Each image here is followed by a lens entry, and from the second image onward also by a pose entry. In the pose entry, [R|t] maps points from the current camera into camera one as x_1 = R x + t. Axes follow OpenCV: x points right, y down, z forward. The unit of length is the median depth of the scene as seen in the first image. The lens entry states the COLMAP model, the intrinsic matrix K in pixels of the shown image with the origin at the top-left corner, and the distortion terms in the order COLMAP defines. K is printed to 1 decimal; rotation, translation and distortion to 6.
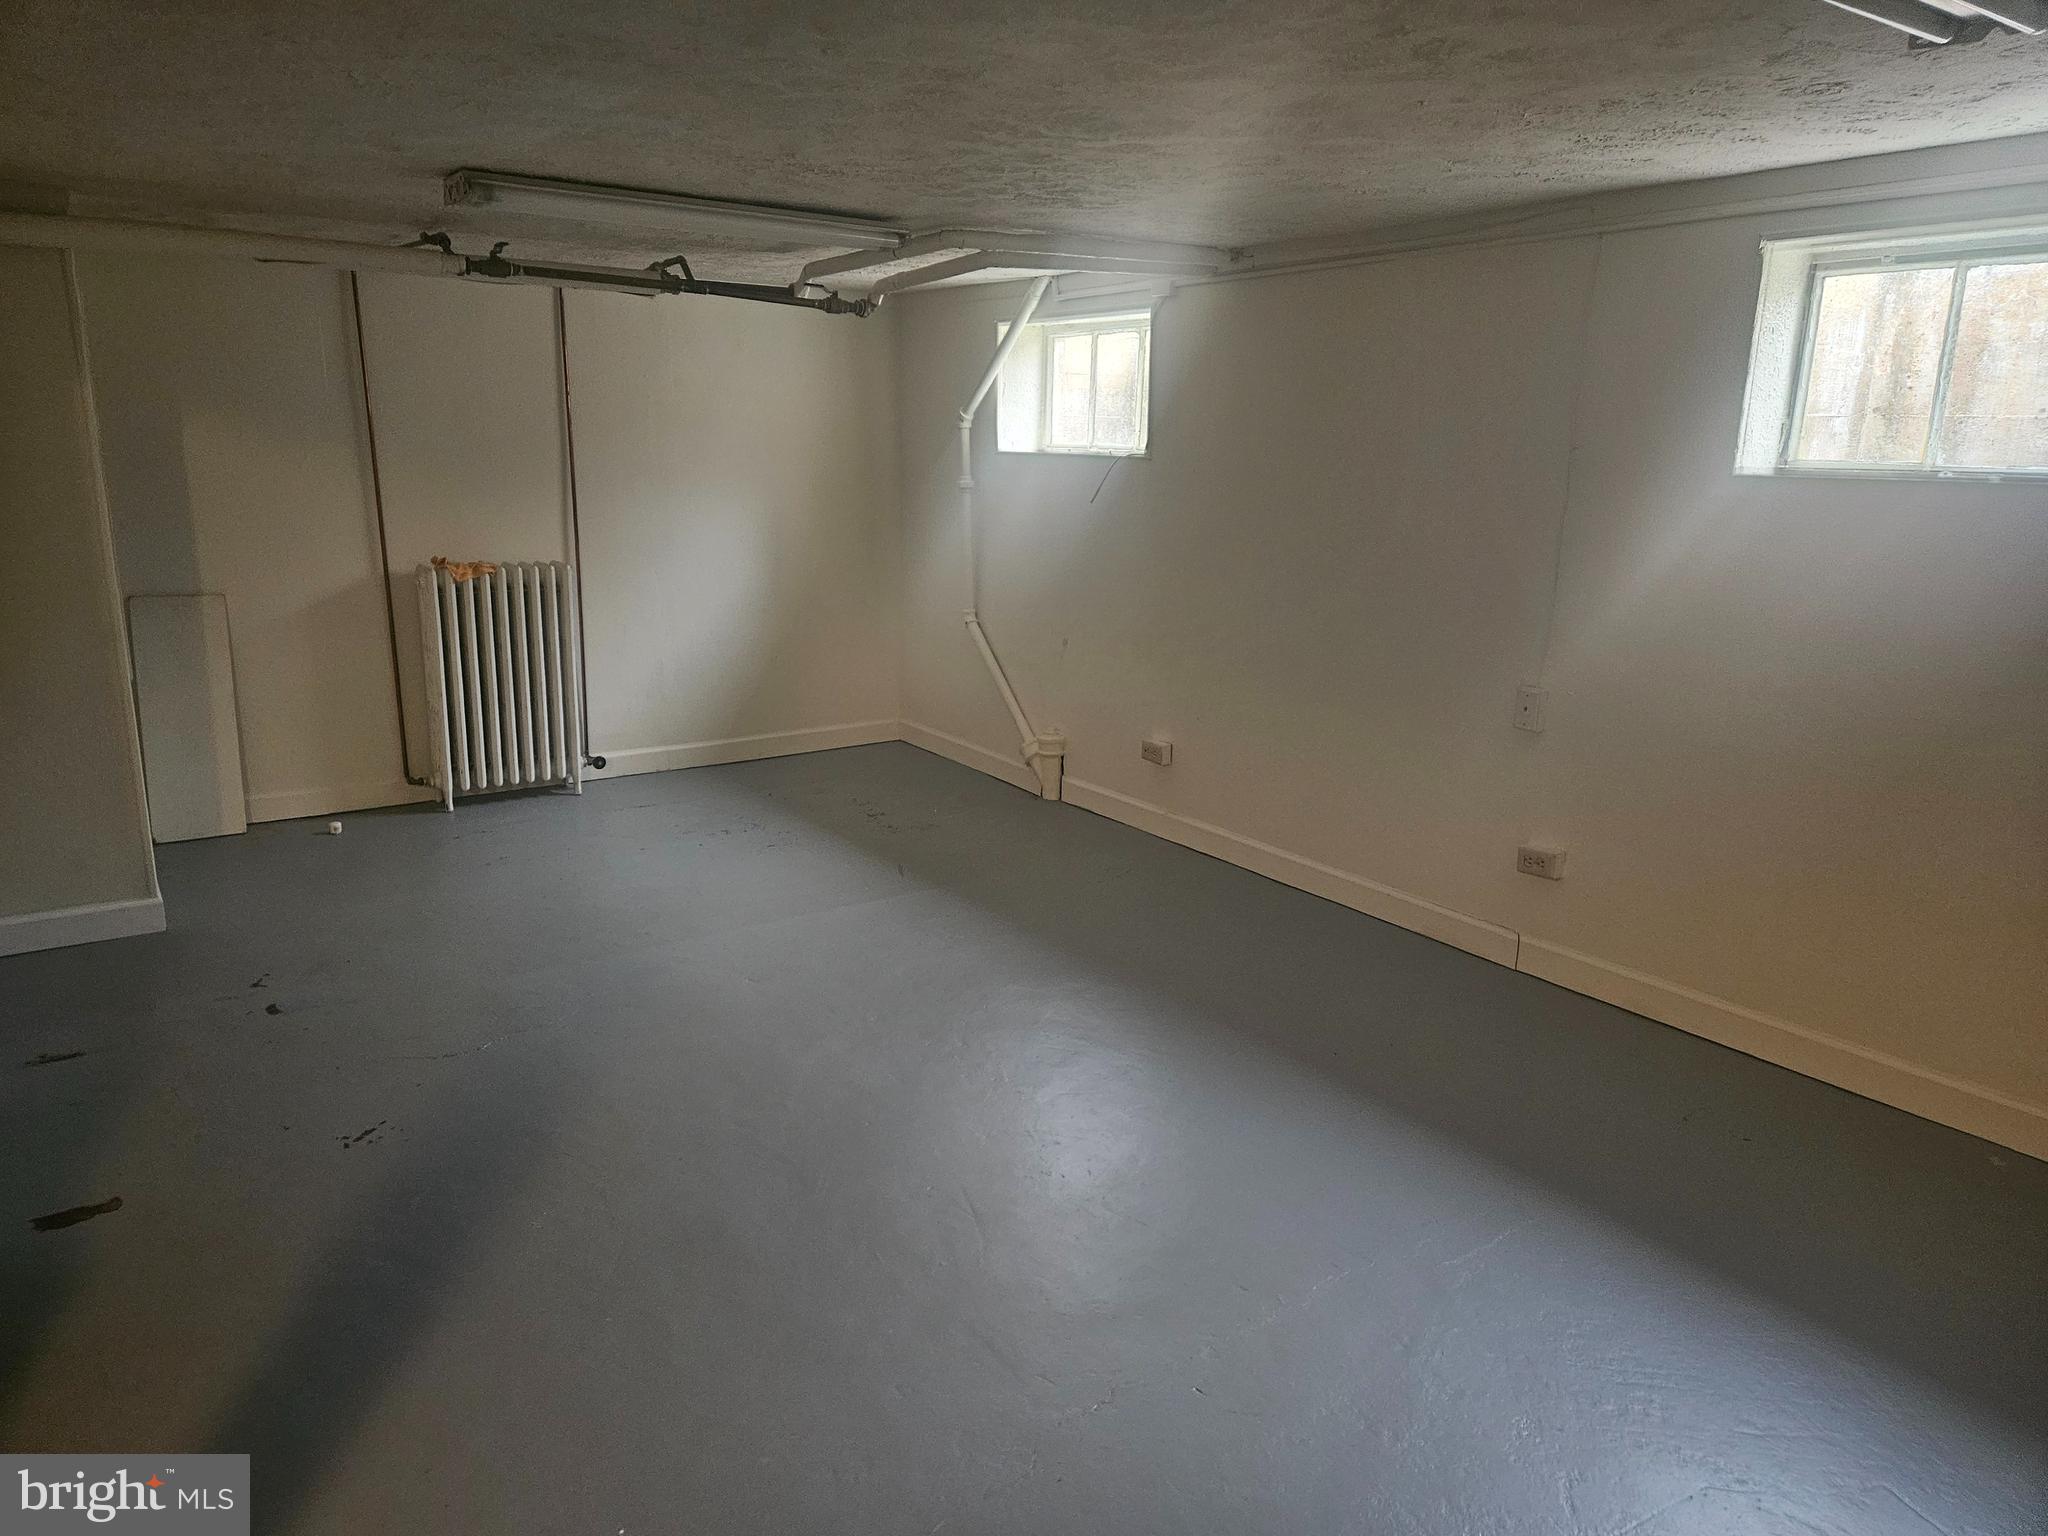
lens RADIAL K [[1380.8, 0, 1024.0], [0, 1380.8, 768.0], [0, 0, 1]] dist [0.003099, -0.021418]
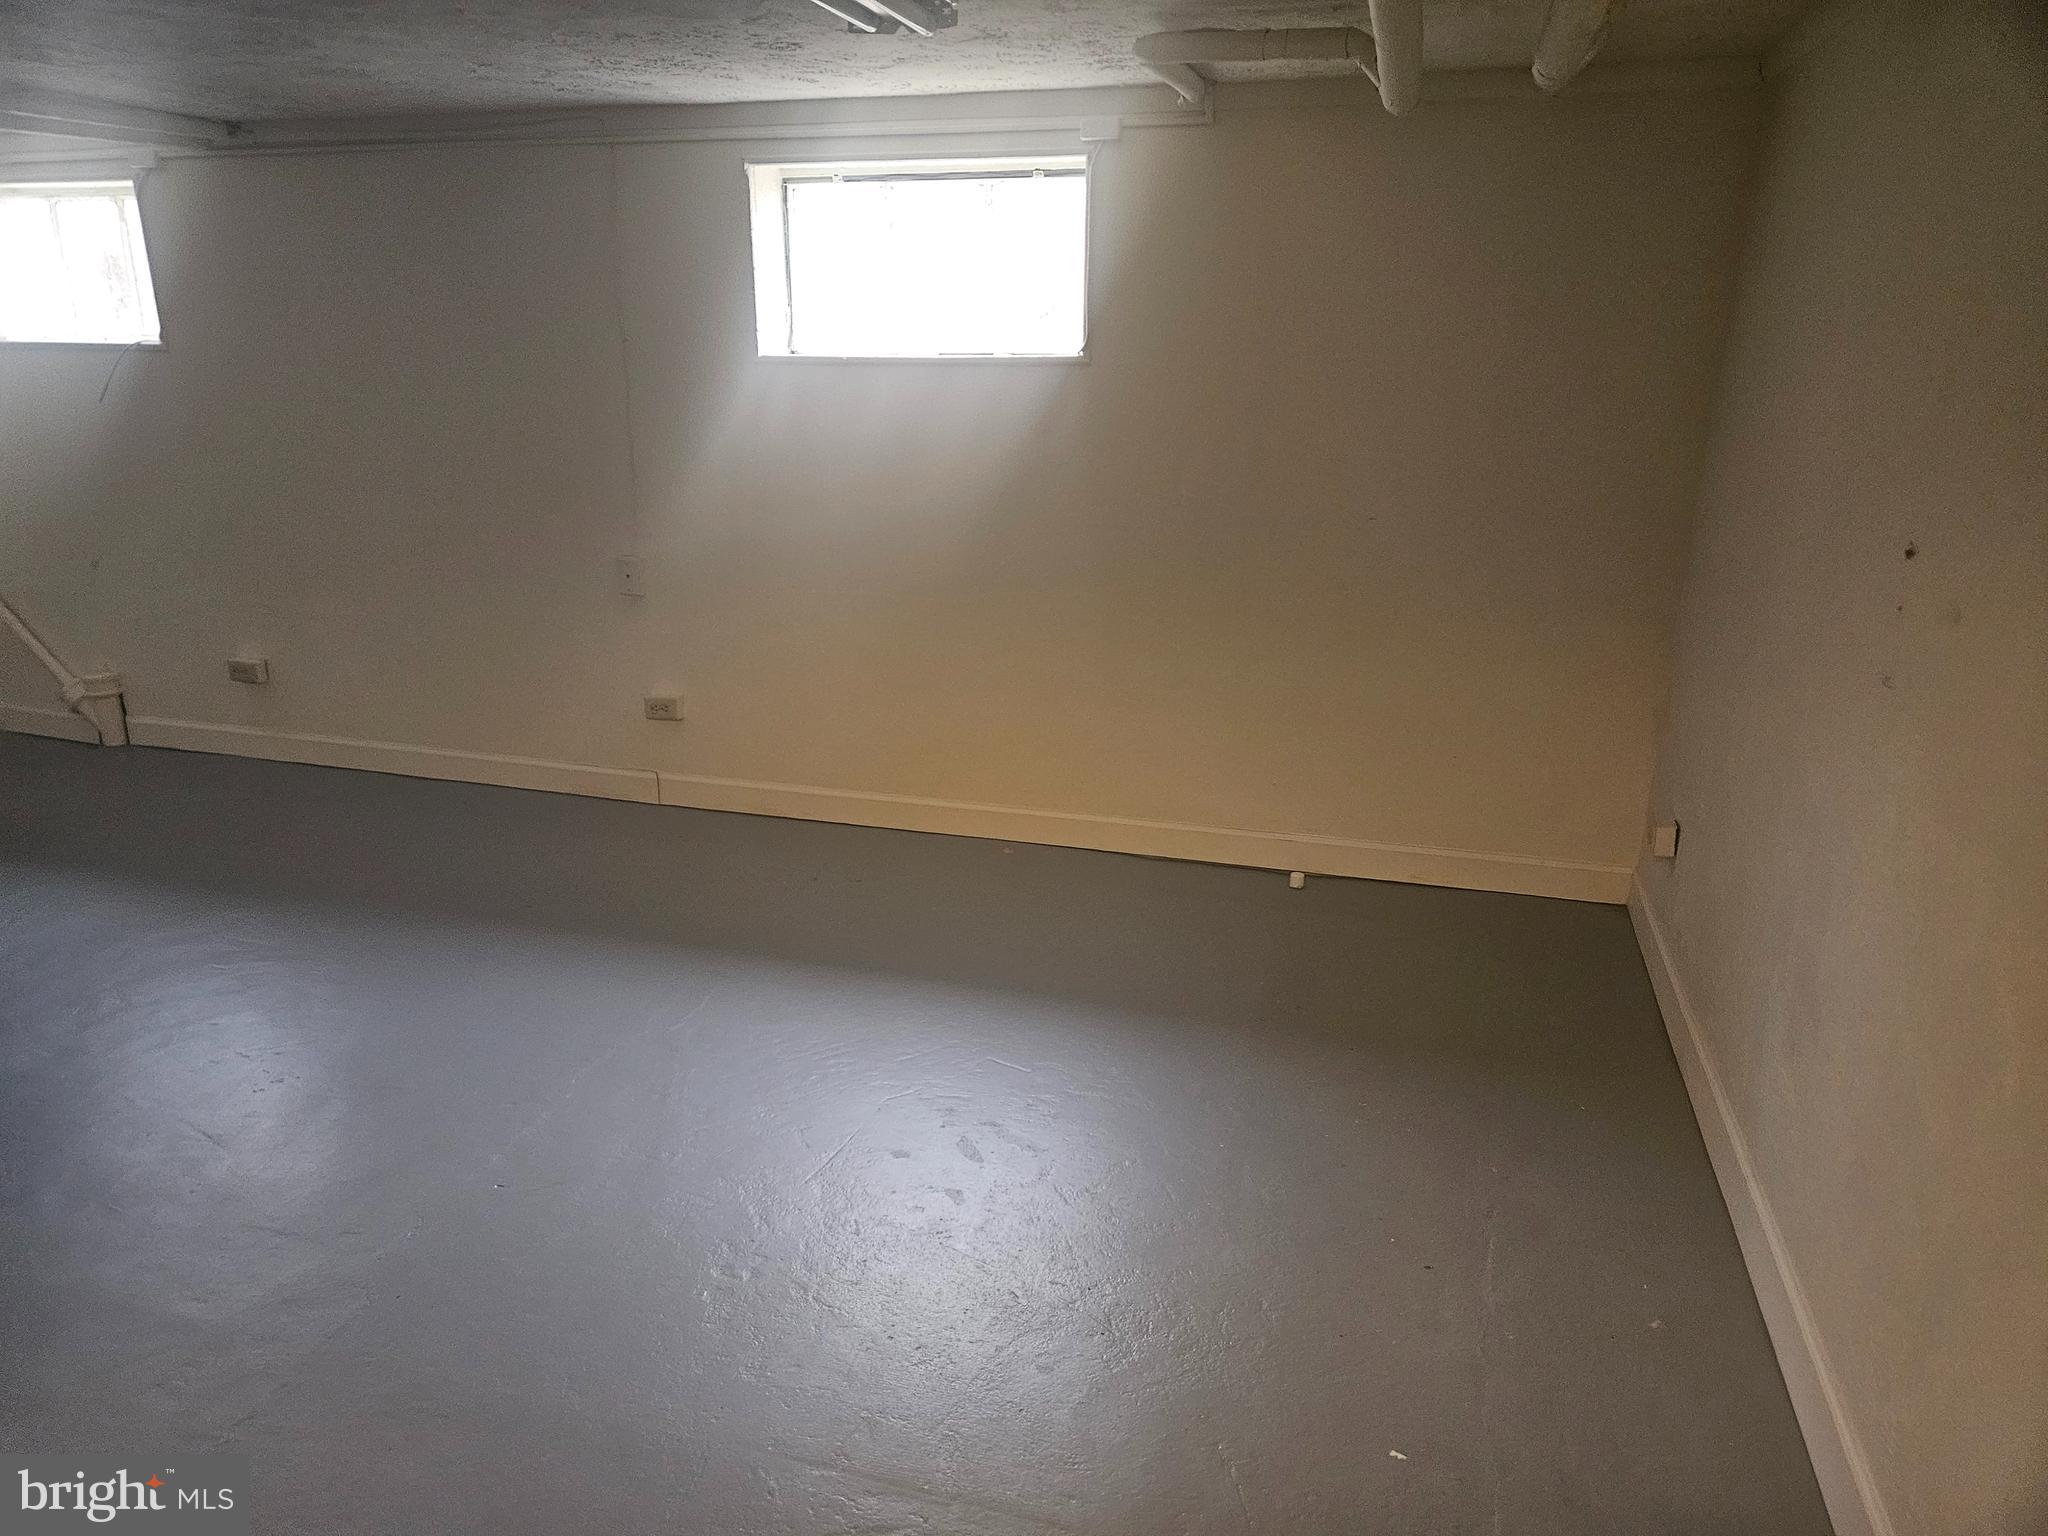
lens RADIAL K [[1351.4, 0, 1024.0], [0, 1351.4, 768.0], [0, 0, 1]] dist [0.277890, -0.192298]
pose [[0.760718, -0.217610, 0.611518, -0.183611], [0.179571, 0.975912, 0.123897, 0.041687], [-0.623749, 0.015560, 0.781470, -0.165436]]
